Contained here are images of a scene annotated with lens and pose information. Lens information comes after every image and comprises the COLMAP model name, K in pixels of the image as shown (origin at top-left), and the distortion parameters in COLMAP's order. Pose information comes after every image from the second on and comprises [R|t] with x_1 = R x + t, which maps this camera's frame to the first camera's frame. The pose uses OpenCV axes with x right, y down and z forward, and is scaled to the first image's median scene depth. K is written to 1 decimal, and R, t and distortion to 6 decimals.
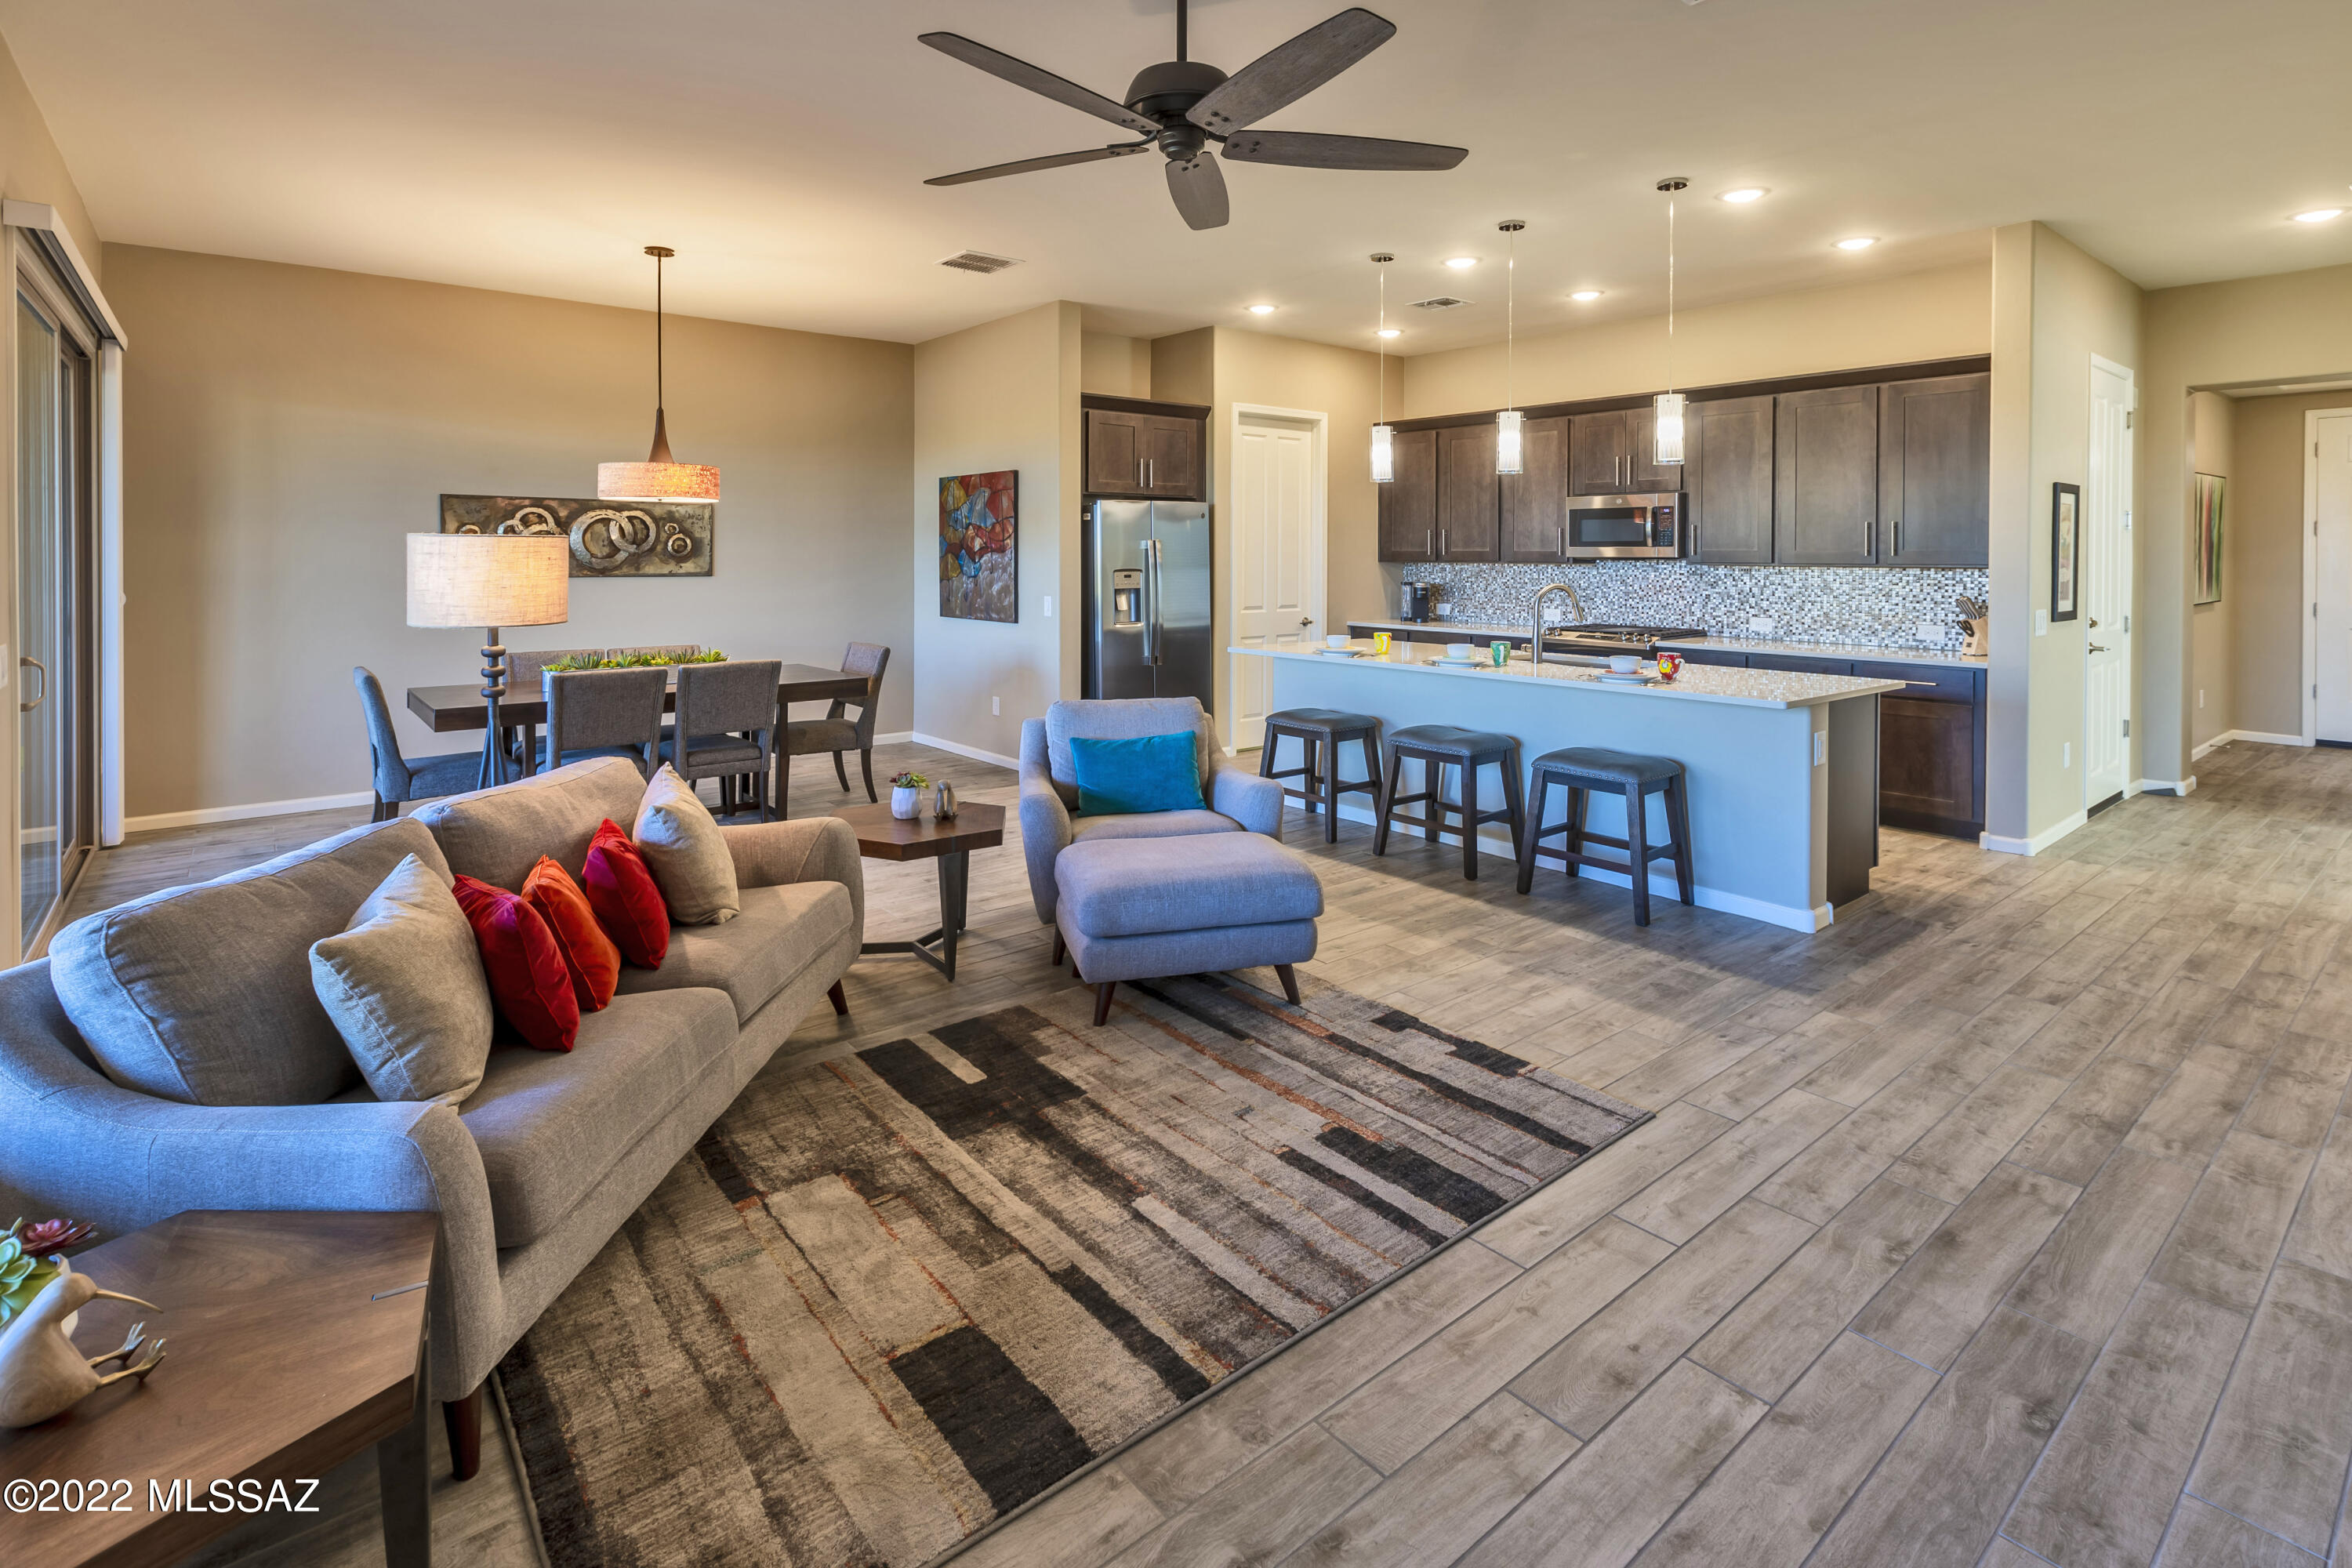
lens RADIAL K [[1113.7, 0, 1181.2], [0, 1113.7, 569.9], [0, 0, 1]] dist [0.009184, -0.003736]
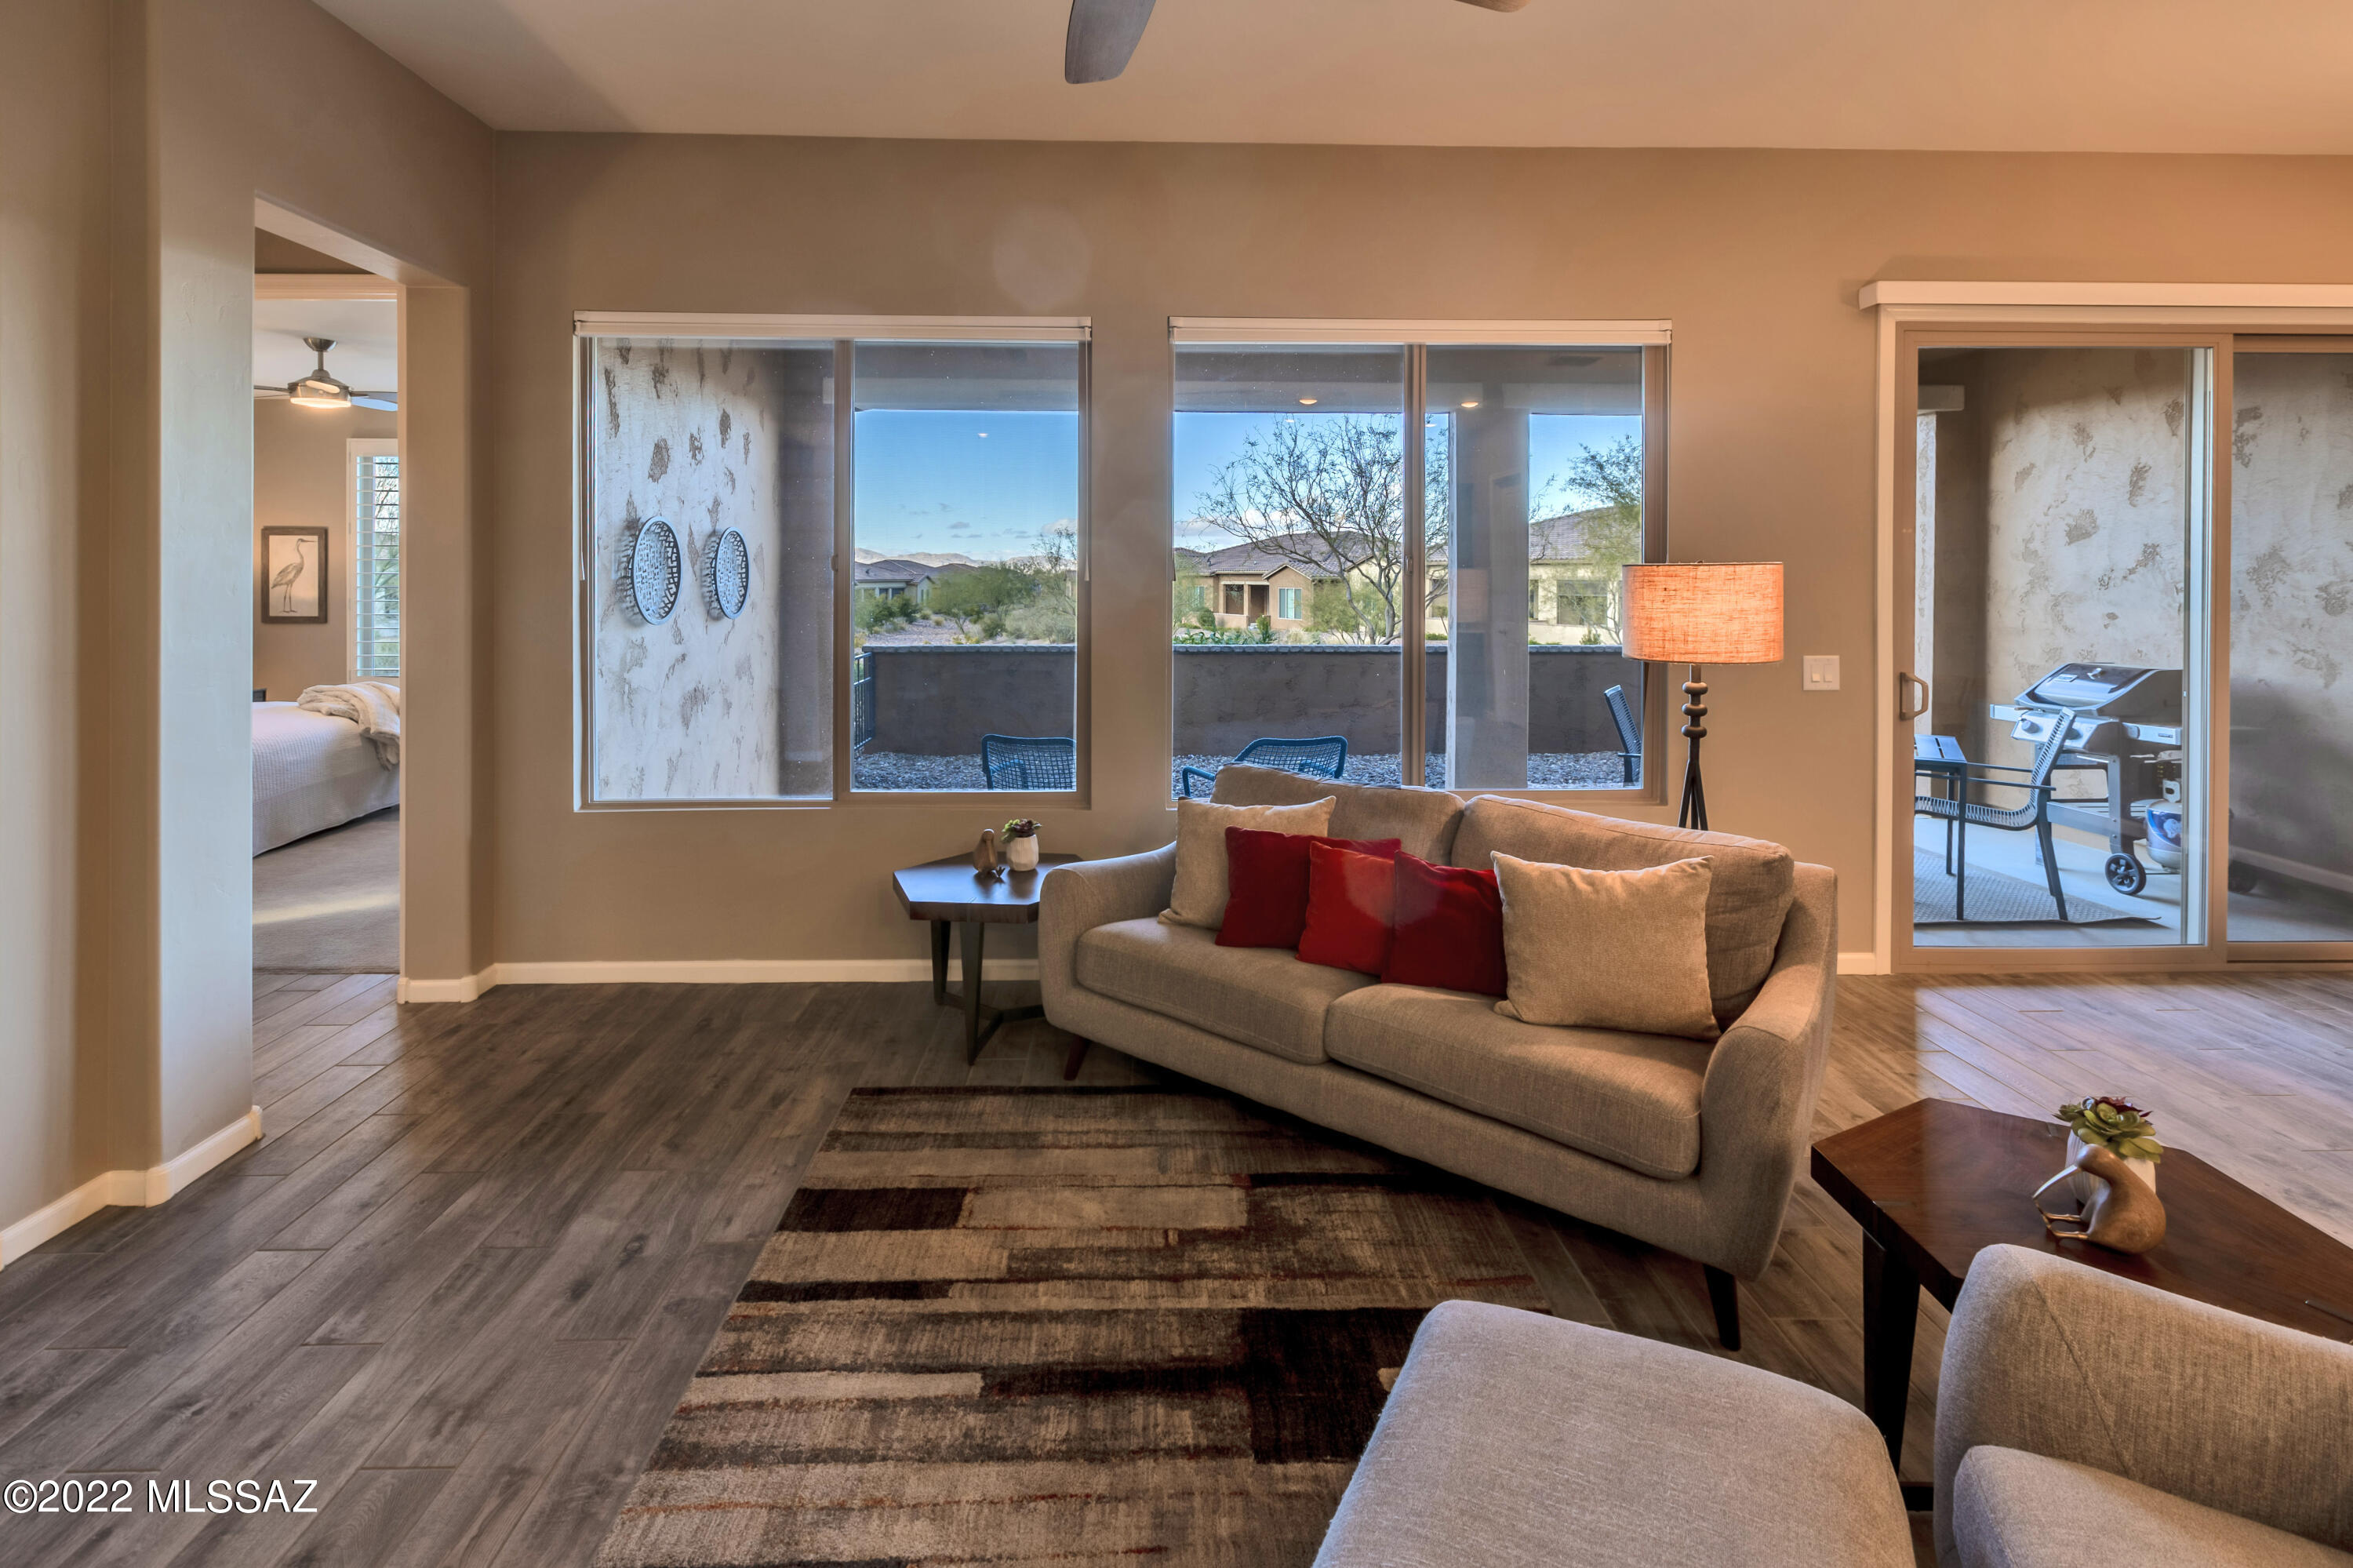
lens RADIAL K [[1114.2, 0, 1137.4], [0, 1114.2, 575.2], [0, 0, 1]] dist [0.009184, -0.003736]
pose [[-0.616614, -0.001574, -0.787264, 0.192527], [-0.018213, 0.999759, 0.012266, -0.011479], [0.787055, 0.021902, -0.616494, 0.572662]]
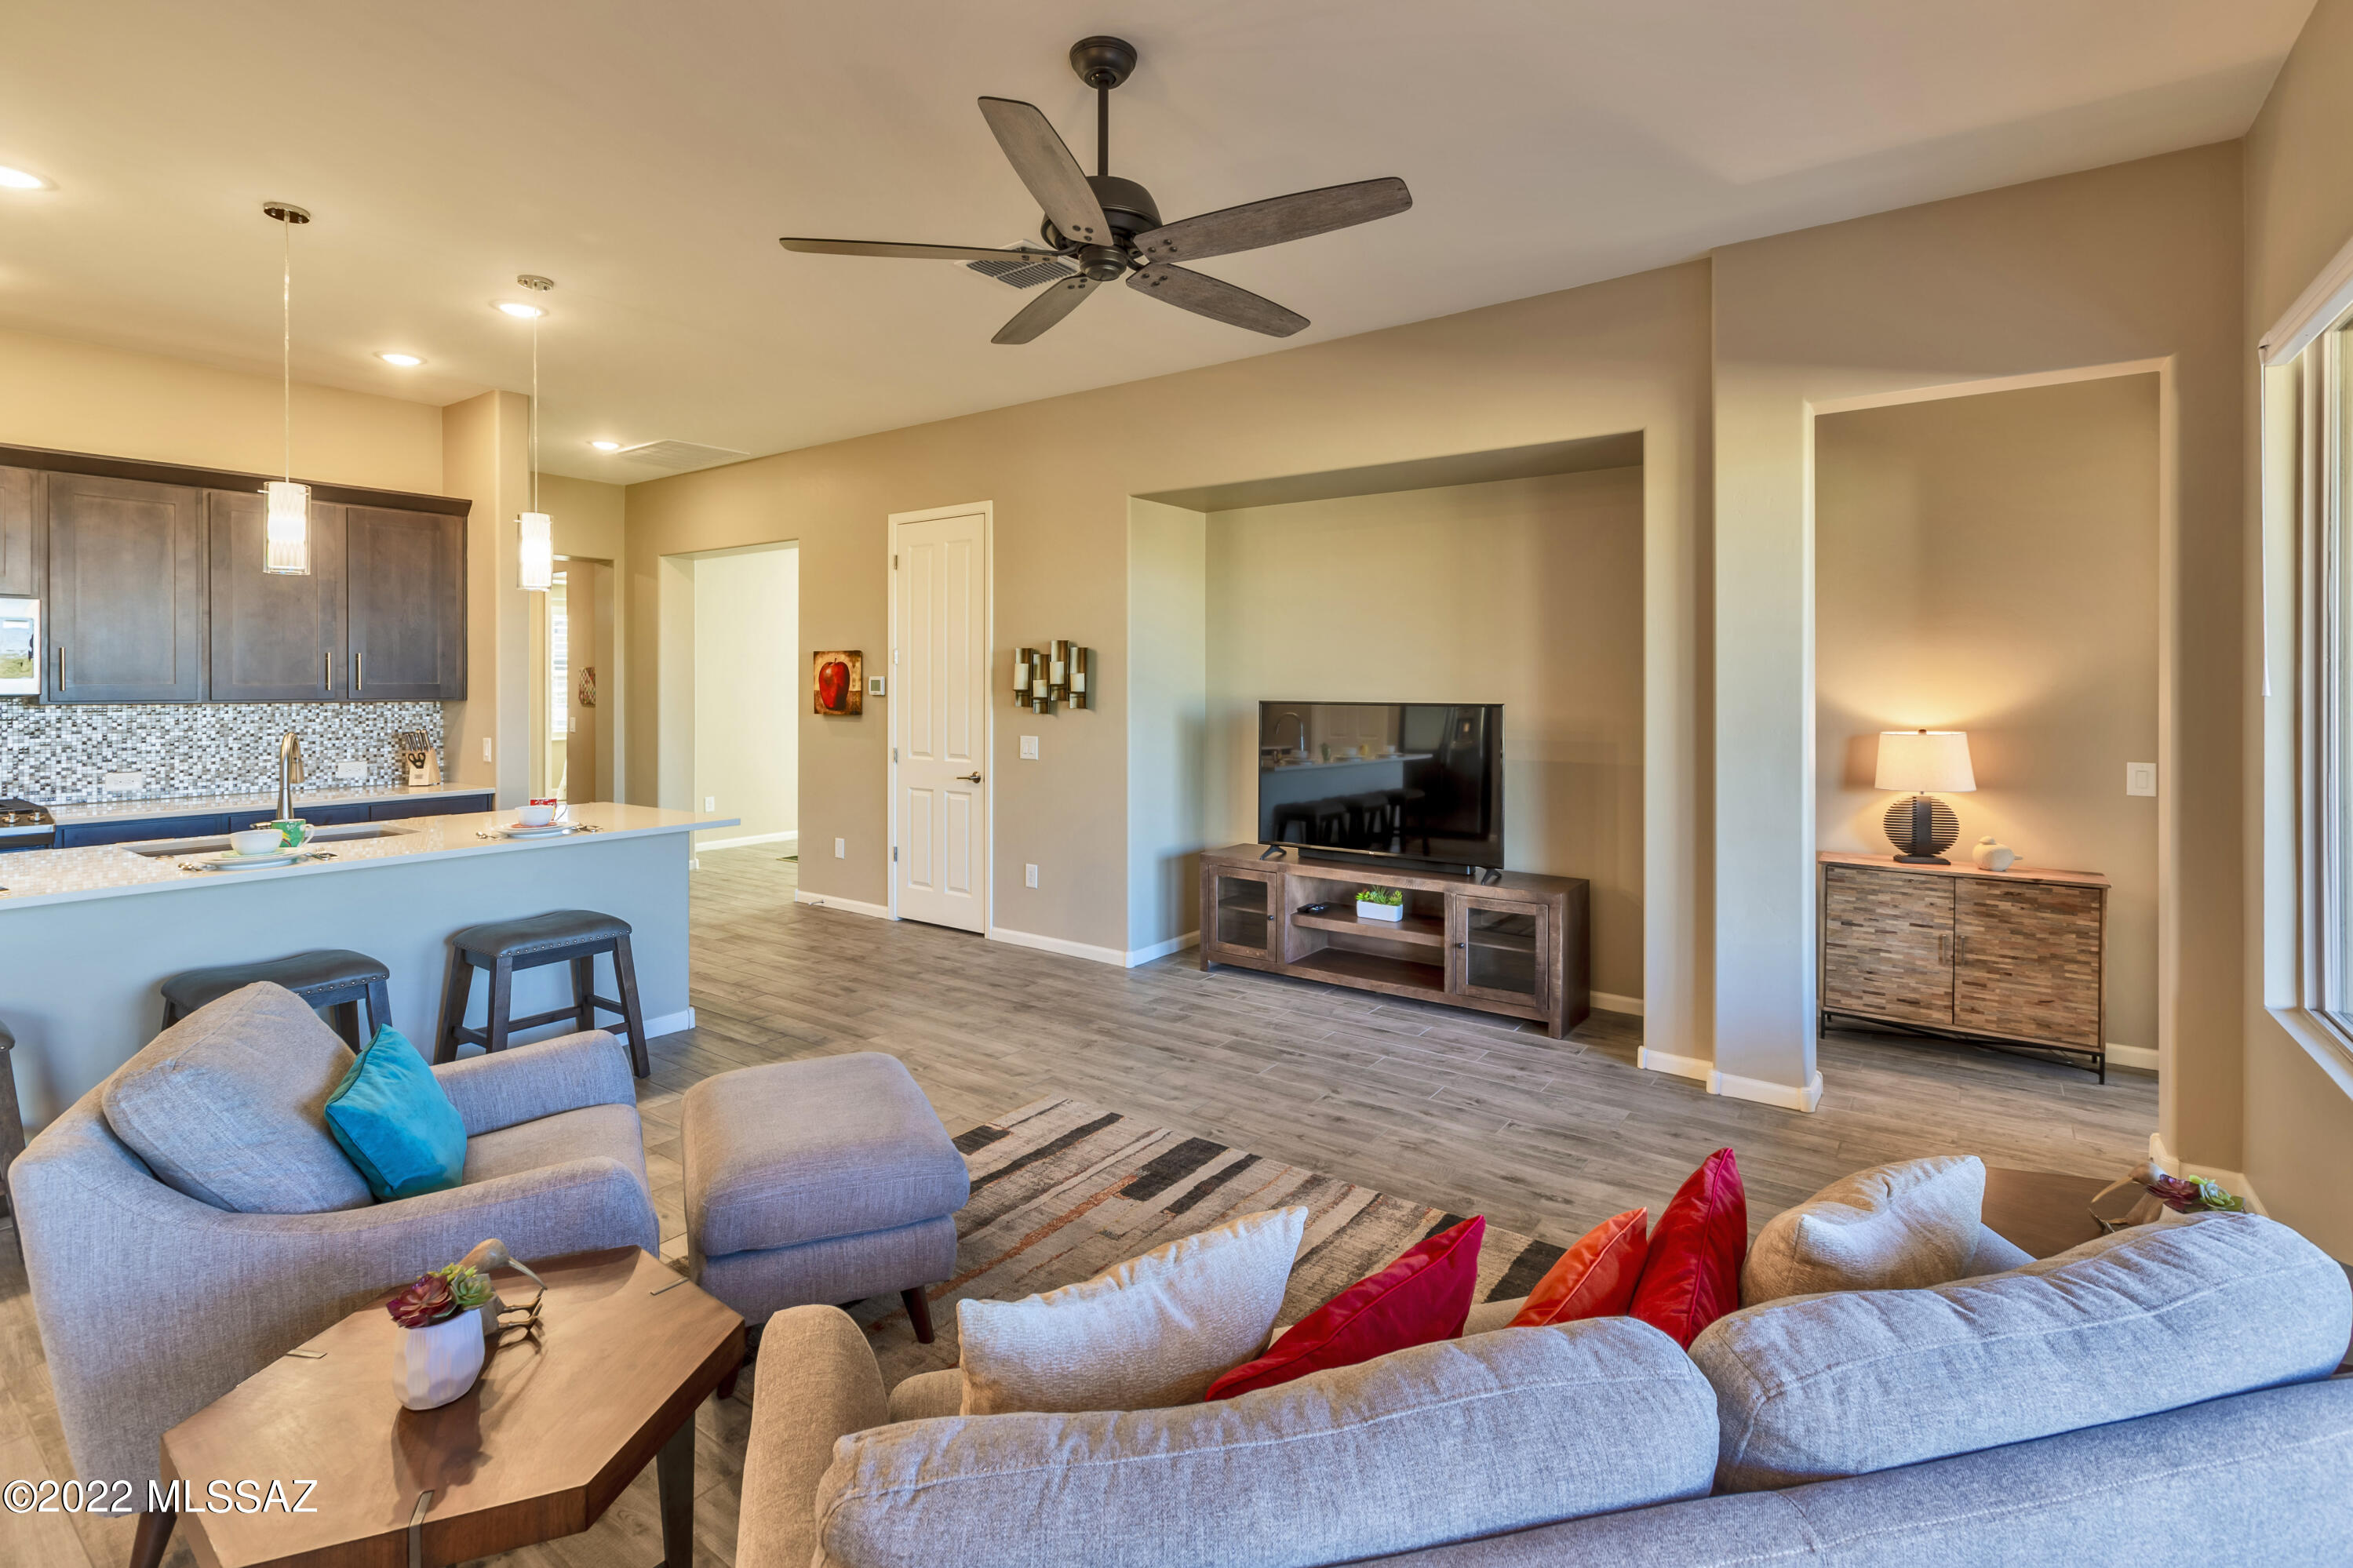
lens RADIAL K [[1114.0, 0, 1168.3], [0, 1114.0, 692.1], [0, 0, 1]] dist [0.009184, -0.003736]
pose [[-0.256298, -0.007562, 0.966568, -0.394922], [0.015183, 0.999815, 0.011848, -0.010112], [-0.966478, 0.017712, -0.256136, 0.504231]]
